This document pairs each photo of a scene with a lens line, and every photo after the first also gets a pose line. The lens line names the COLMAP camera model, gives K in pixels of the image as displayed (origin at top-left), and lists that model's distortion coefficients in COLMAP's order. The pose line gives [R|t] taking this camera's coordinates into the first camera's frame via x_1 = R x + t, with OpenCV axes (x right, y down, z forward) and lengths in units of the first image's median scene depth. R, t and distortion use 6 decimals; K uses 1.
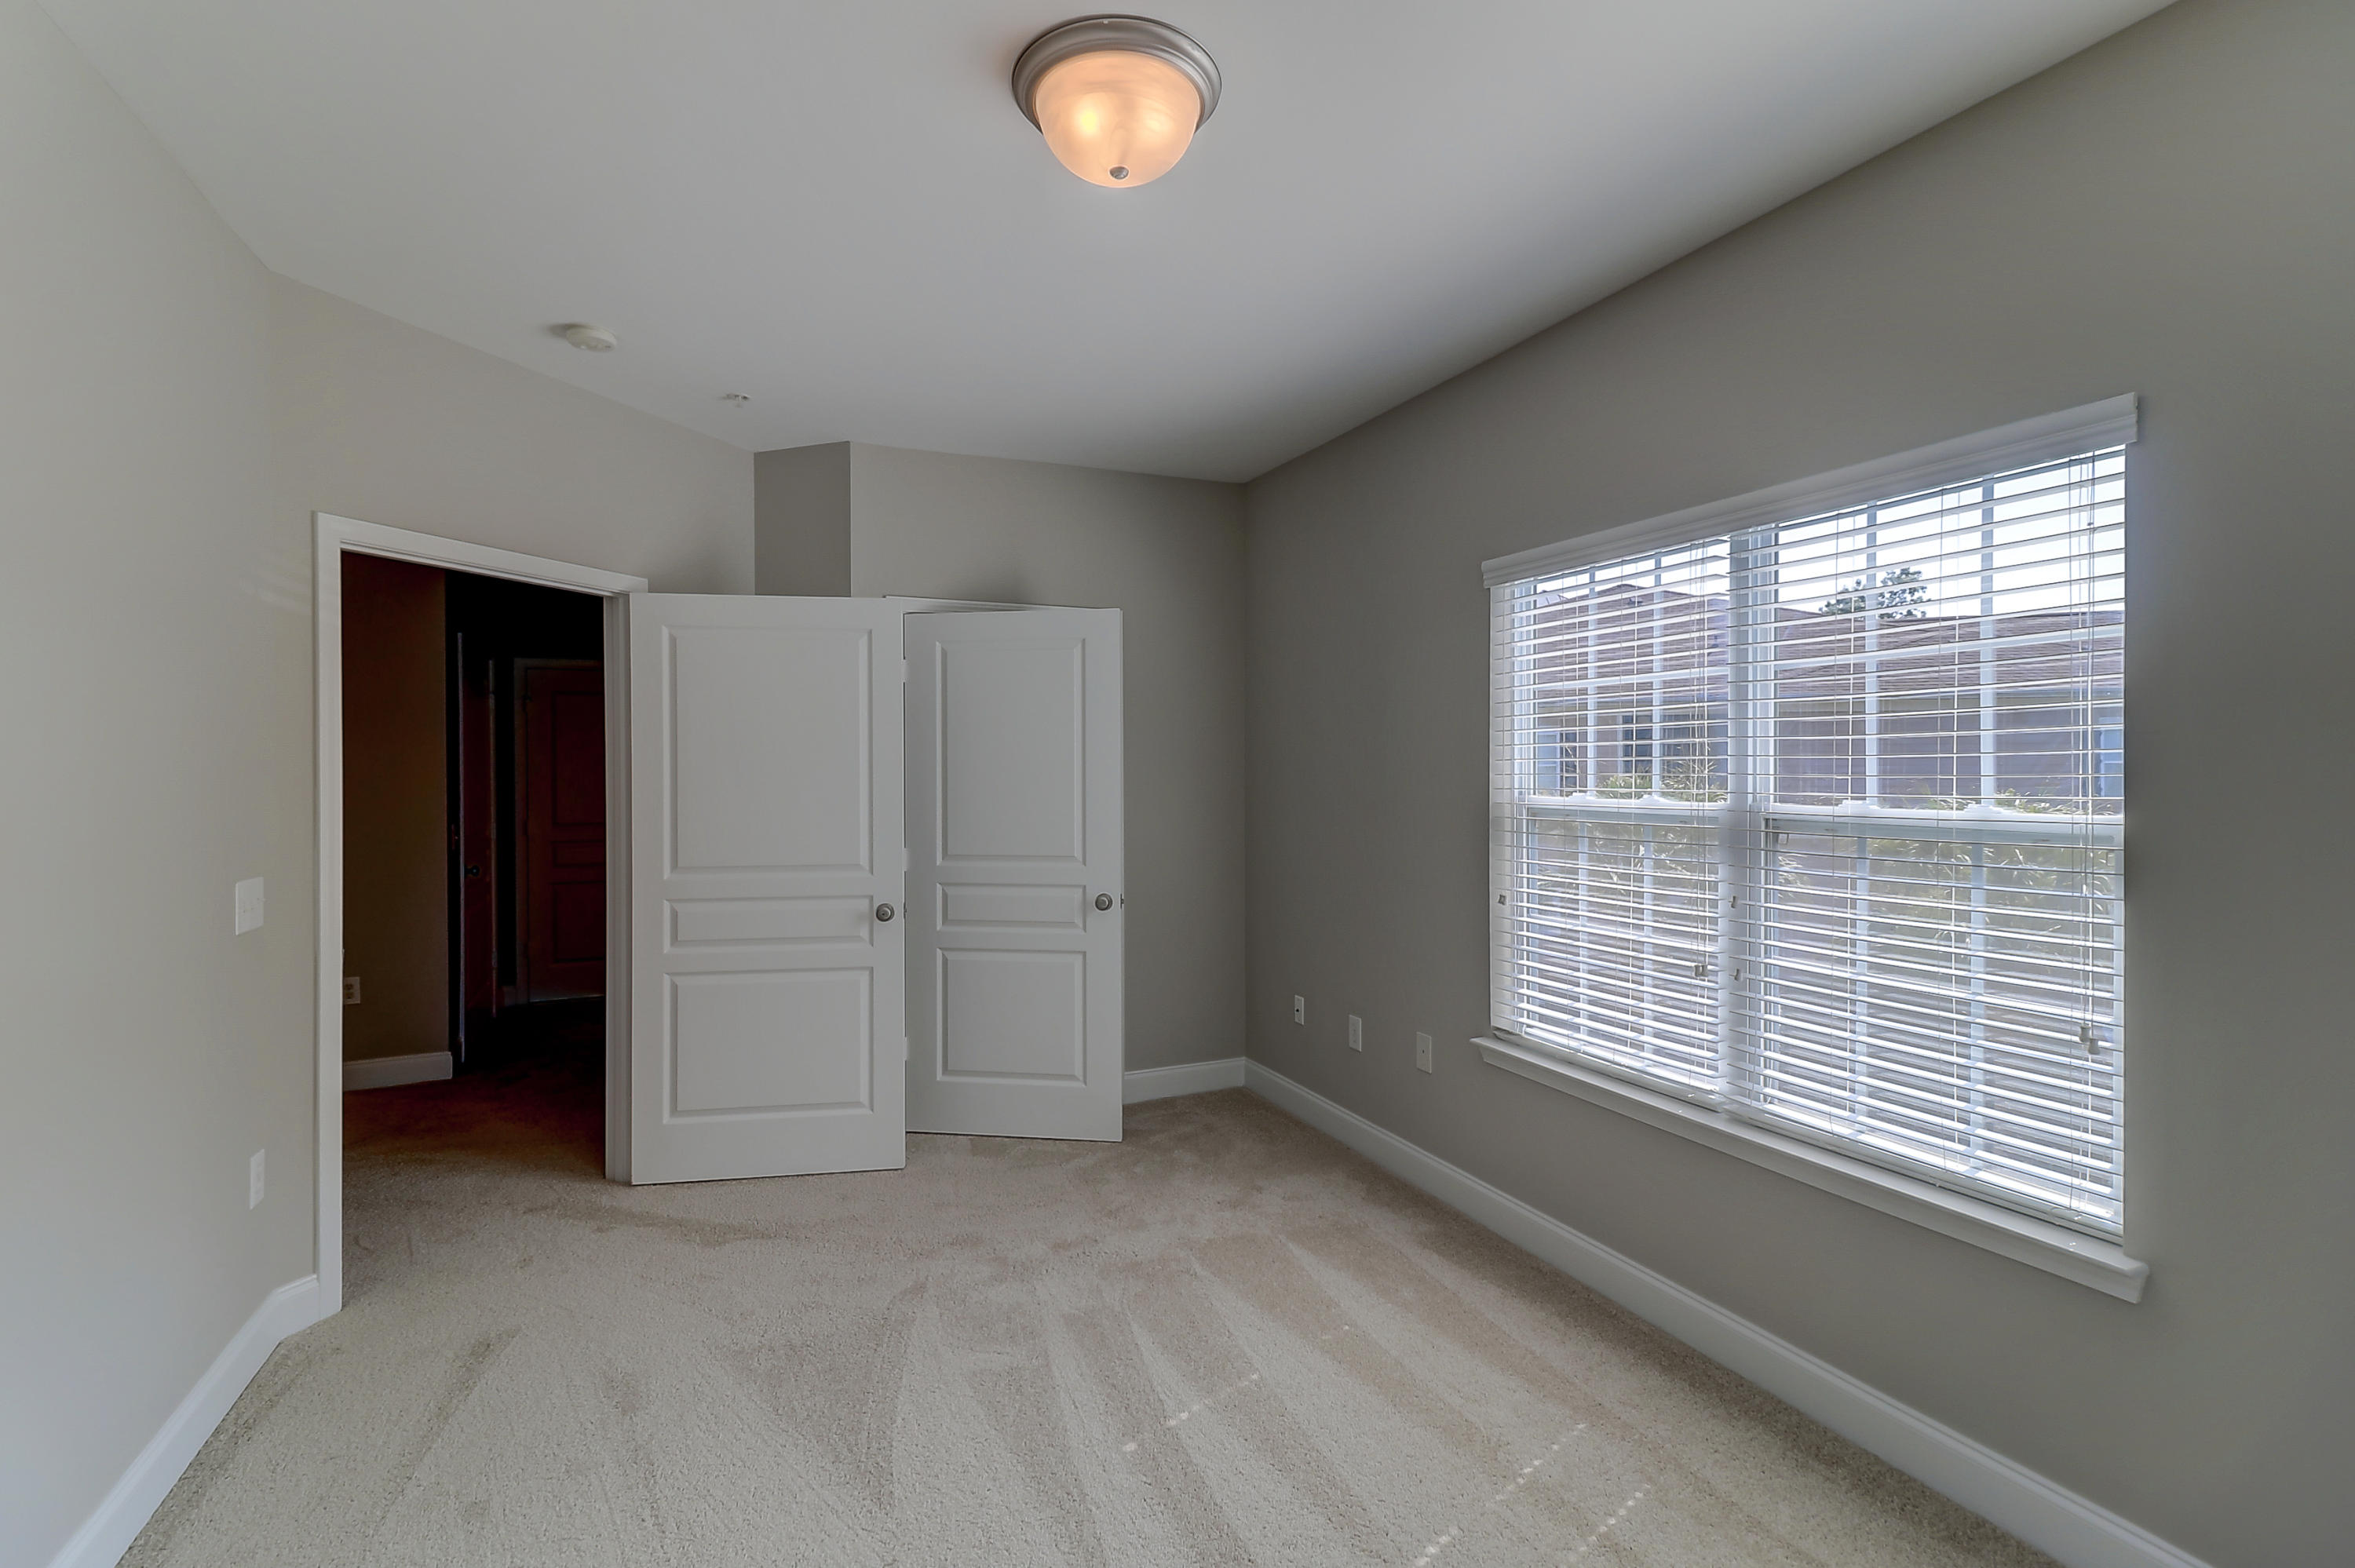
lens RADIAL K [[1048.2, 0, 1109.5], [0, 1048.2, 775.3], [0, 0, 1]] dist [0.014171, -0.000115]
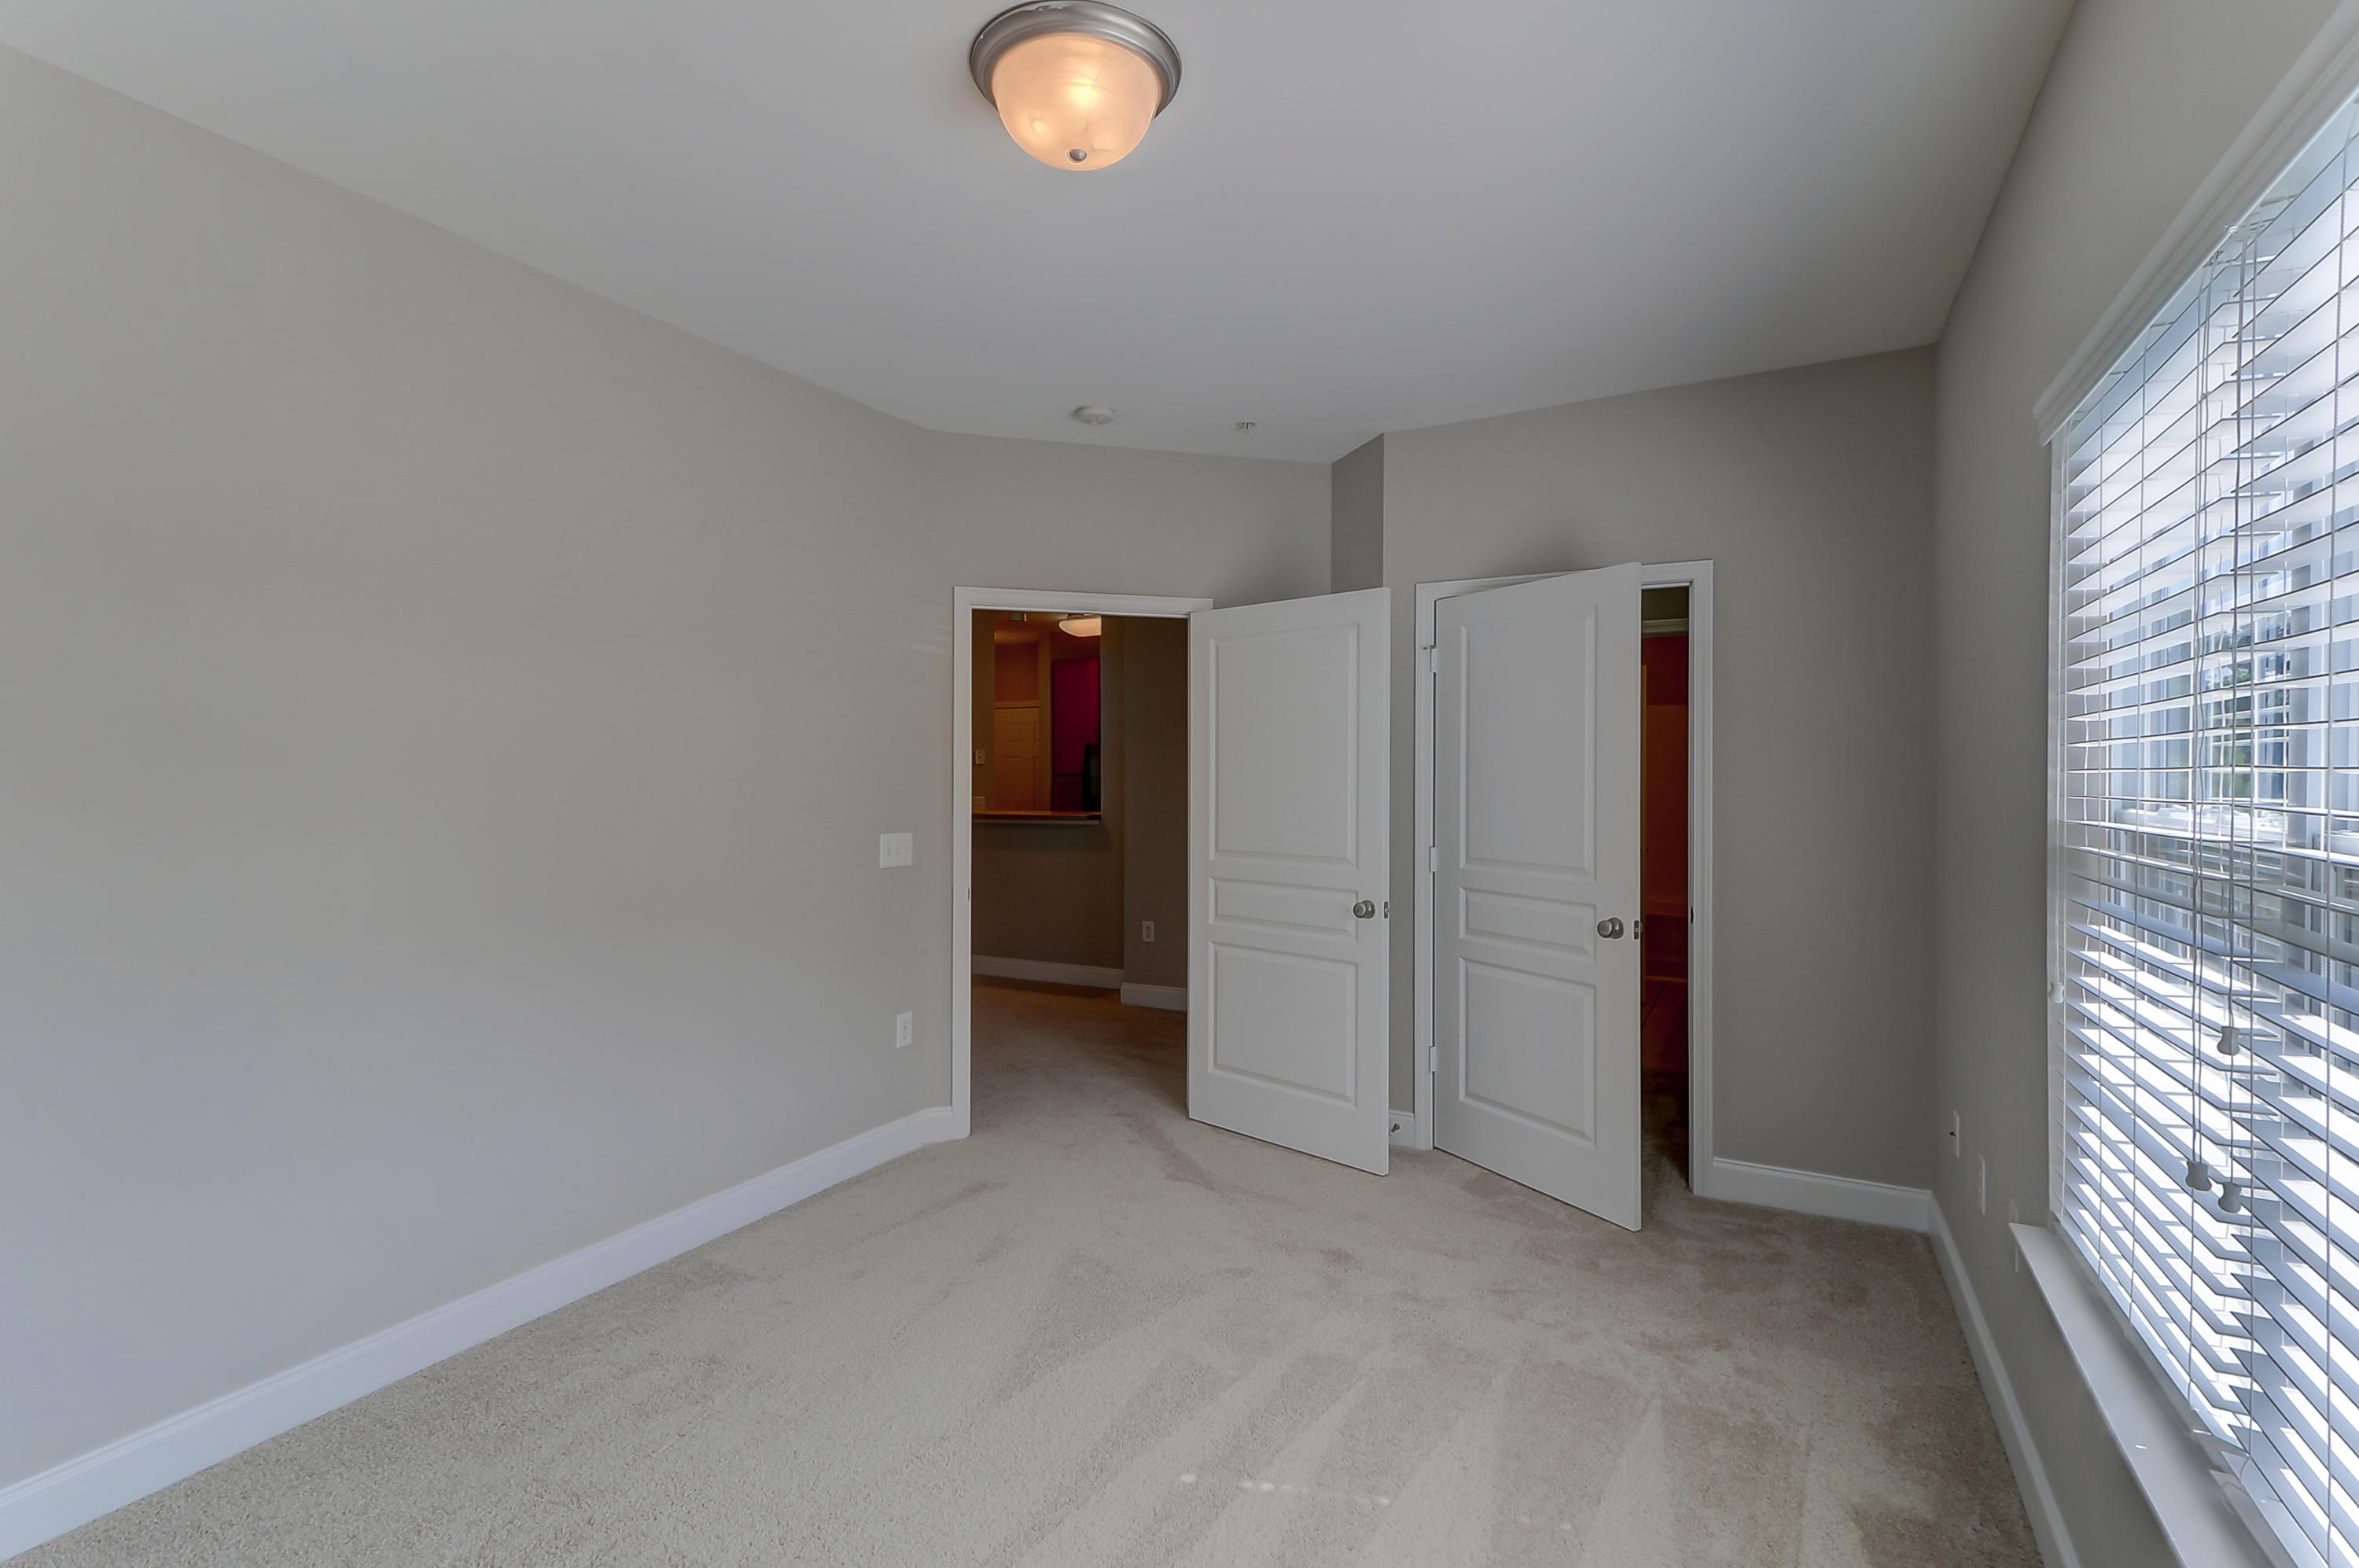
lens RADIAL K [[1074.4, 0, 1165.5], [0, 1074.4, 769.0], [0, 0, 1]] dist [0.026755, -0.001700]
pose [[0.635422, 0.006151, -0.772140, 0.495511], [-0.007743, 0.999969, 0.001594, -0.000811], [0.772126, 0.004966, 0.635450, 0.236041]]
